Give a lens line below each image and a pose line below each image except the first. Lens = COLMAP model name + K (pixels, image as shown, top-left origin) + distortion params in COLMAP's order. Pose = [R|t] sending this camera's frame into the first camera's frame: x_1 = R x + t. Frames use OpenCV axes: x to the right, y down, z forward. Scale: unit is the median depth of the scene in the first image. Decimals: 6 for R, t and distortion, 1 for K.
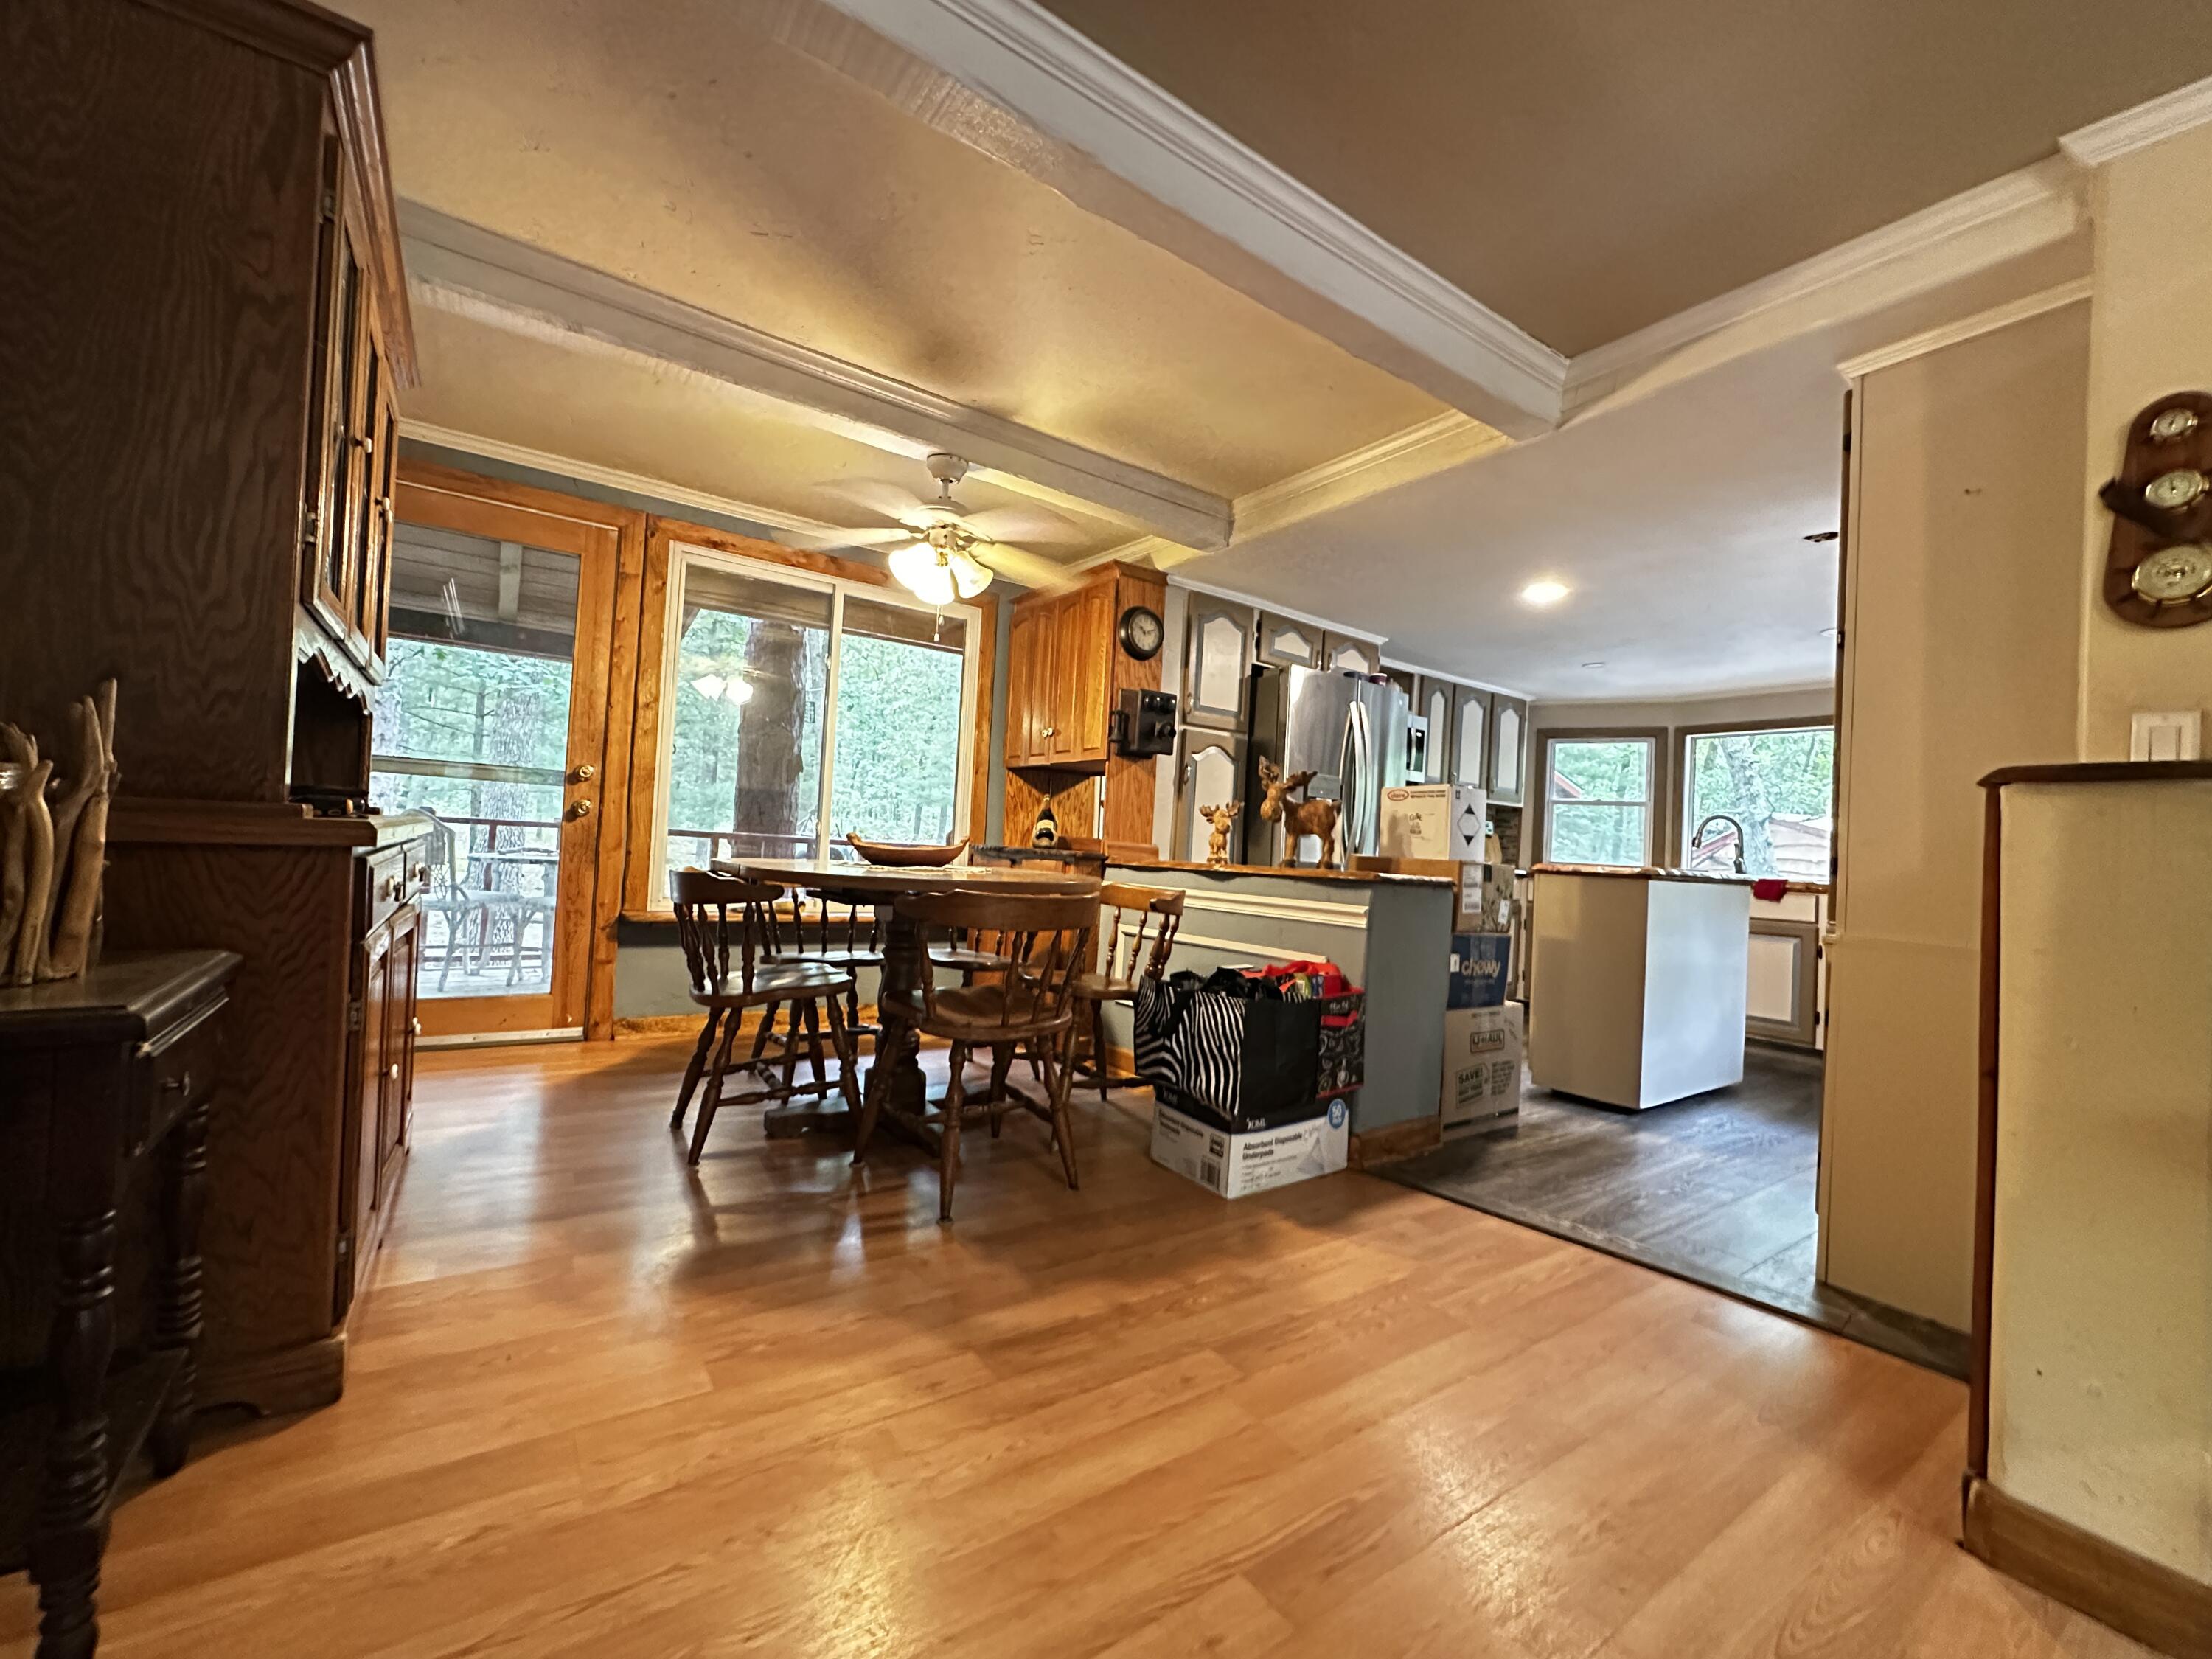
lens RADIAL K [[891.4, 0, 1099.7], [0, 891.4, 827.7], [0, 0, 1]] dist [-0.004434, 0.000903]
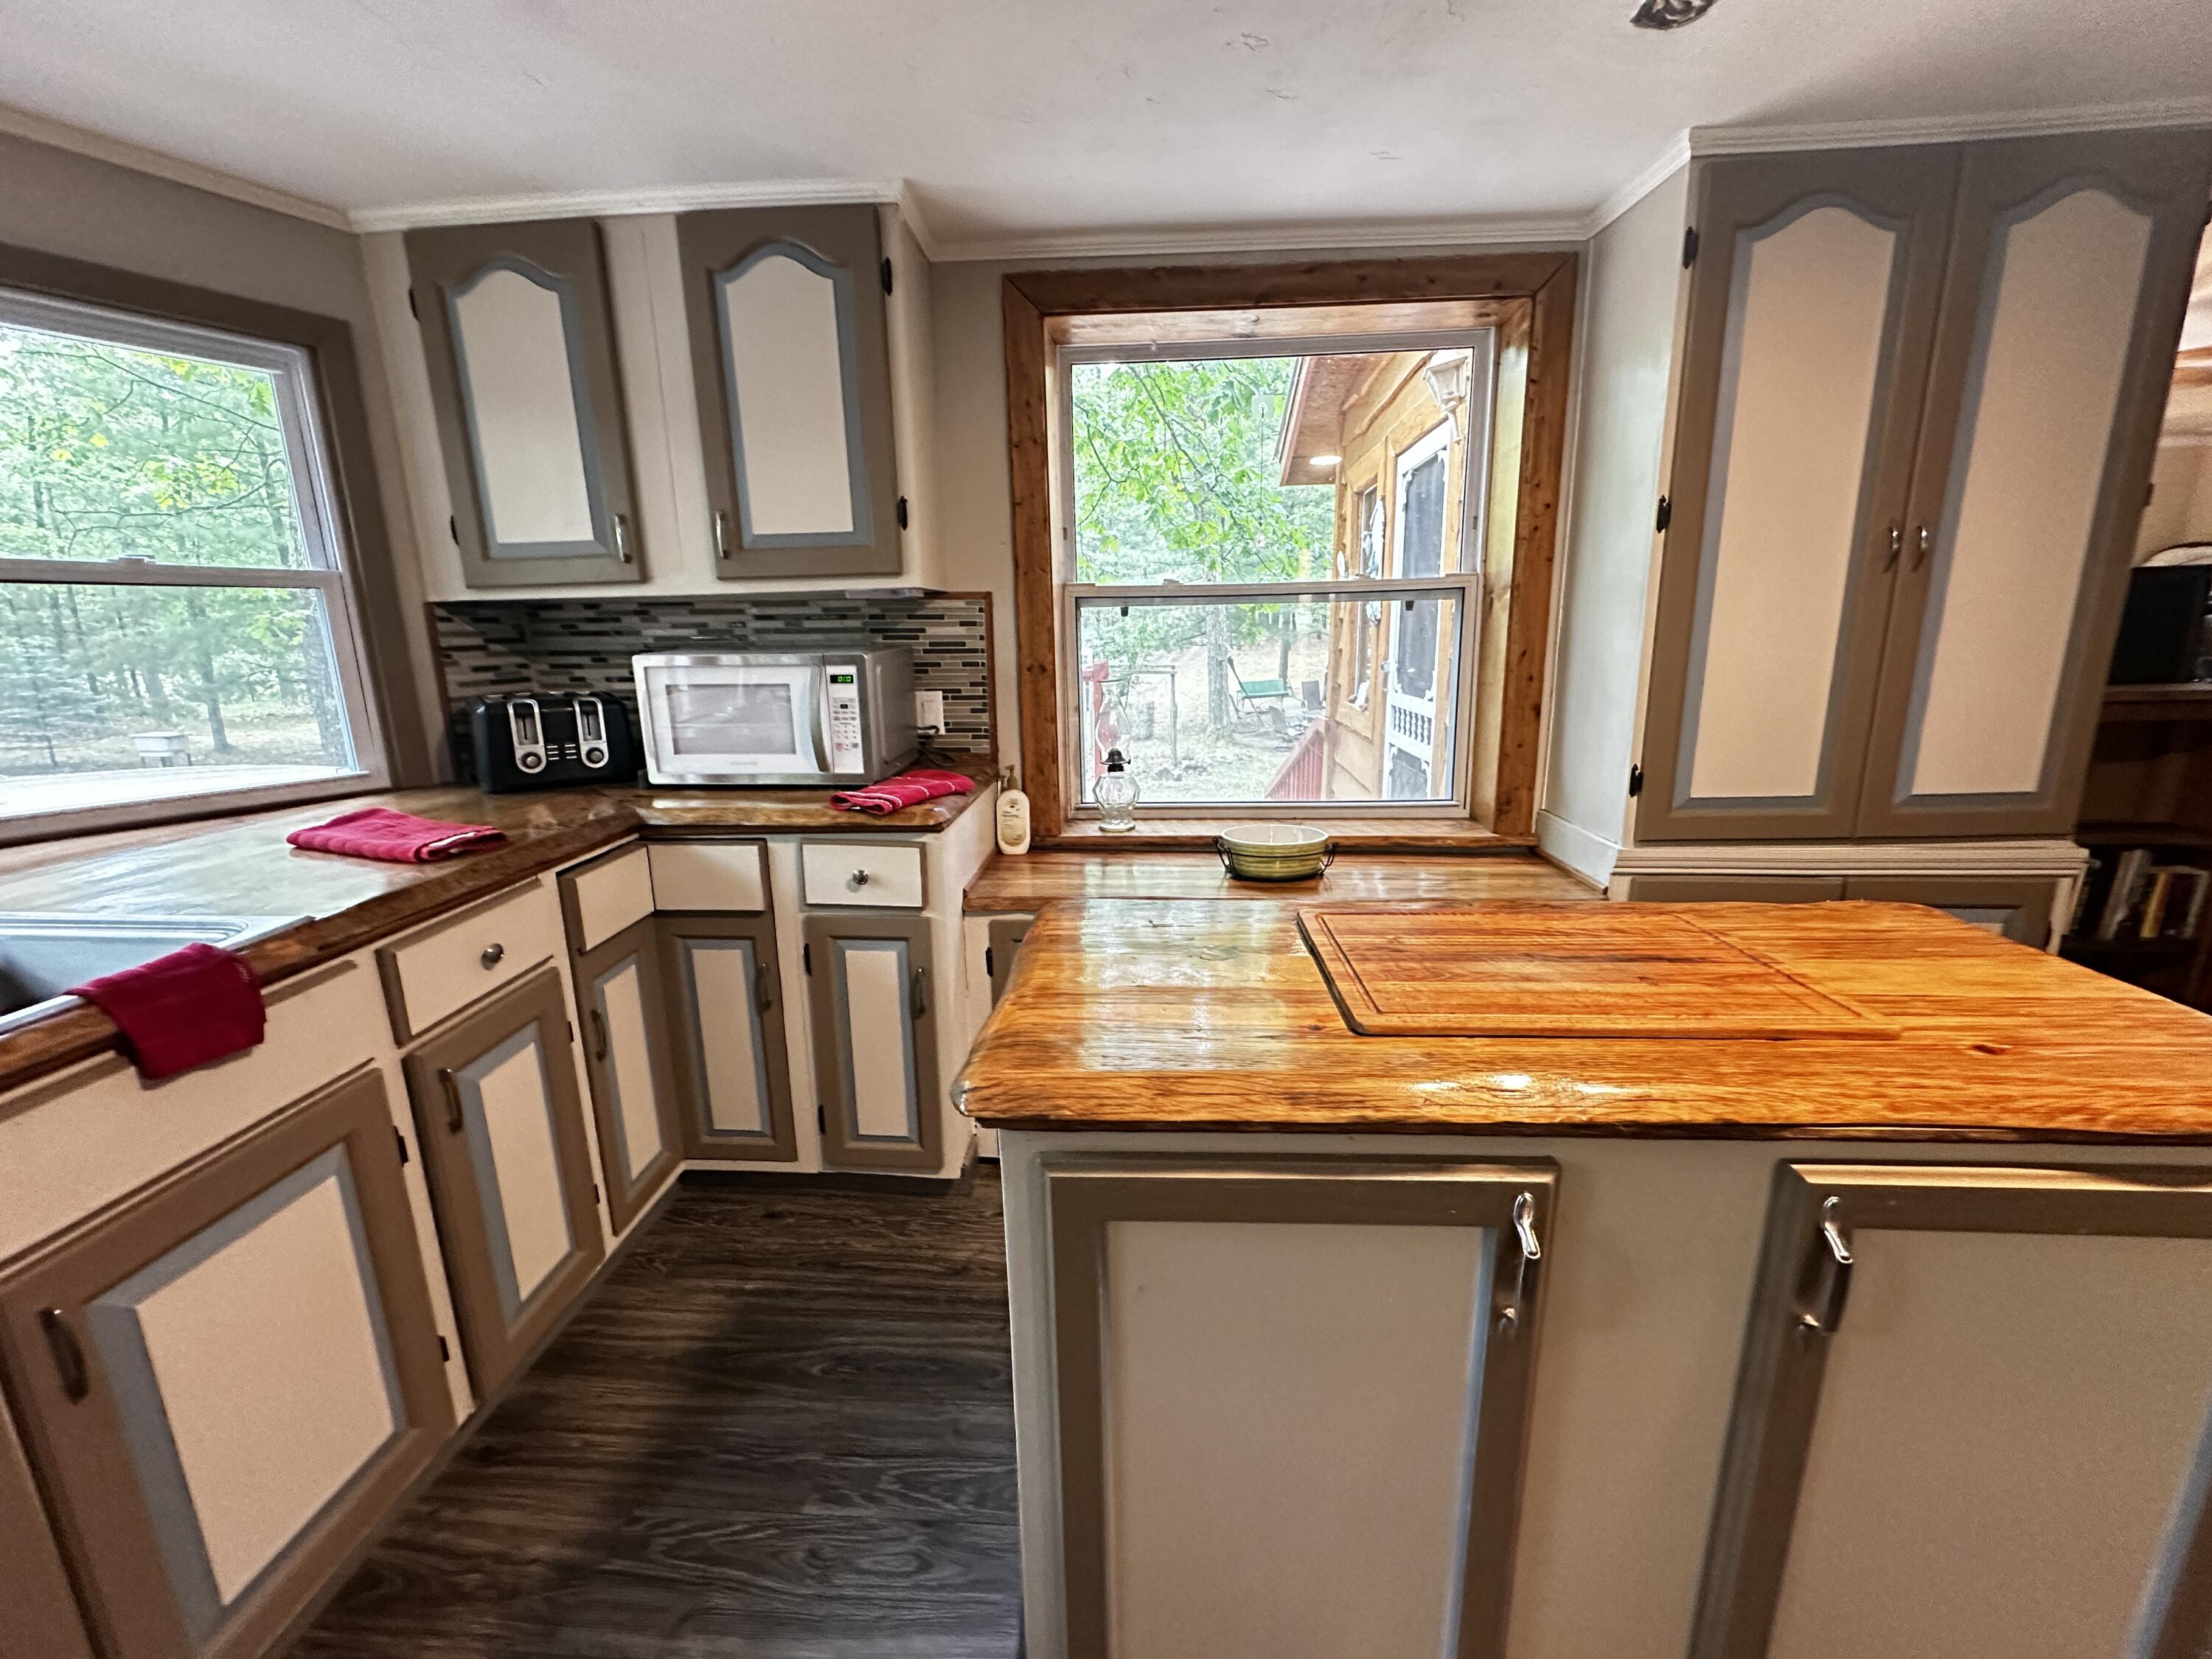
lens RADIAL K [[891.4, 0, 1102.4], [0, 891.4, 827.5], [0, 0, 1]] dist [-0.004434, 0.000903]
pose [[-0.782639, -0.179050, 0.596169, 0.568512], [-0.042039, 0.970755, 0.236363, -0.037874], [-0.621054, 0.159924, -0.767278, 1.234666]]
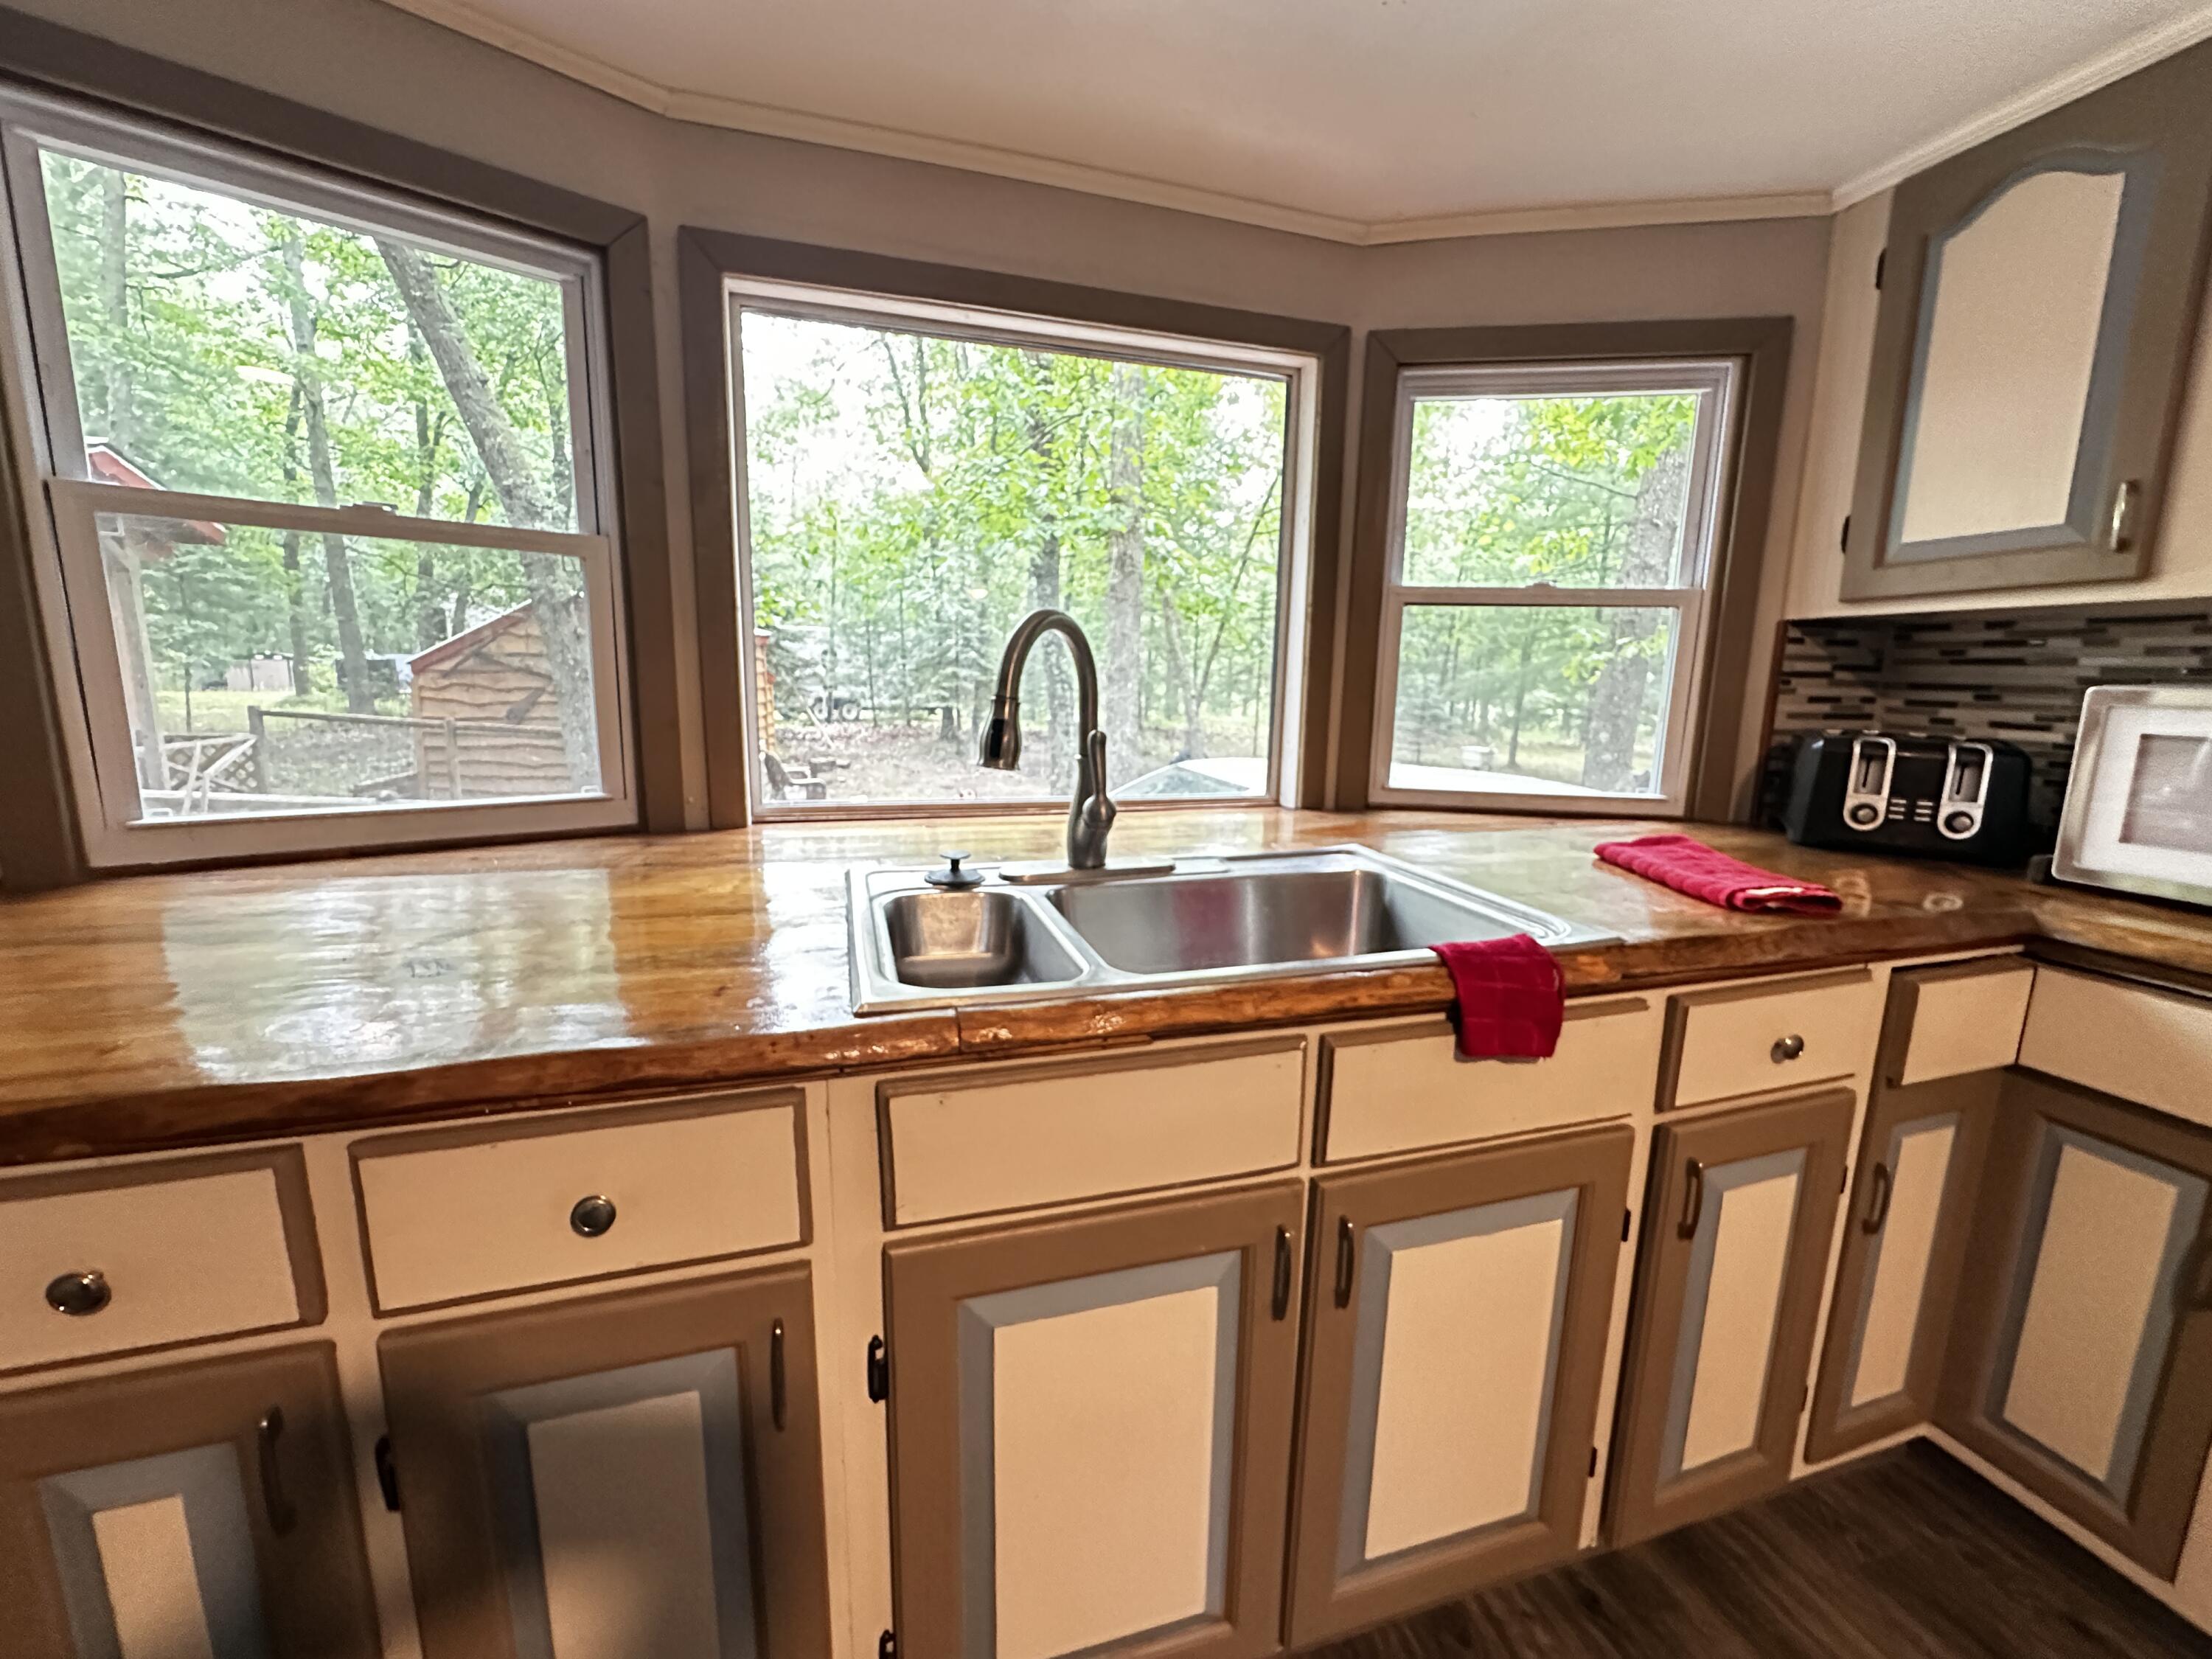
lens RADIAL K [[891.4, 0, 1101.1], [0, 891.4, 829.3], [0, 0, 1]] dist [-0.004434, 0.000903]
pose [[0.308904, -0.210273, 0.927558, 0.657346], [-0.026232, 0.973000, 0.229310, -0.016796], [-0.950731, -0.095167, 0.295048, 1.248987]]
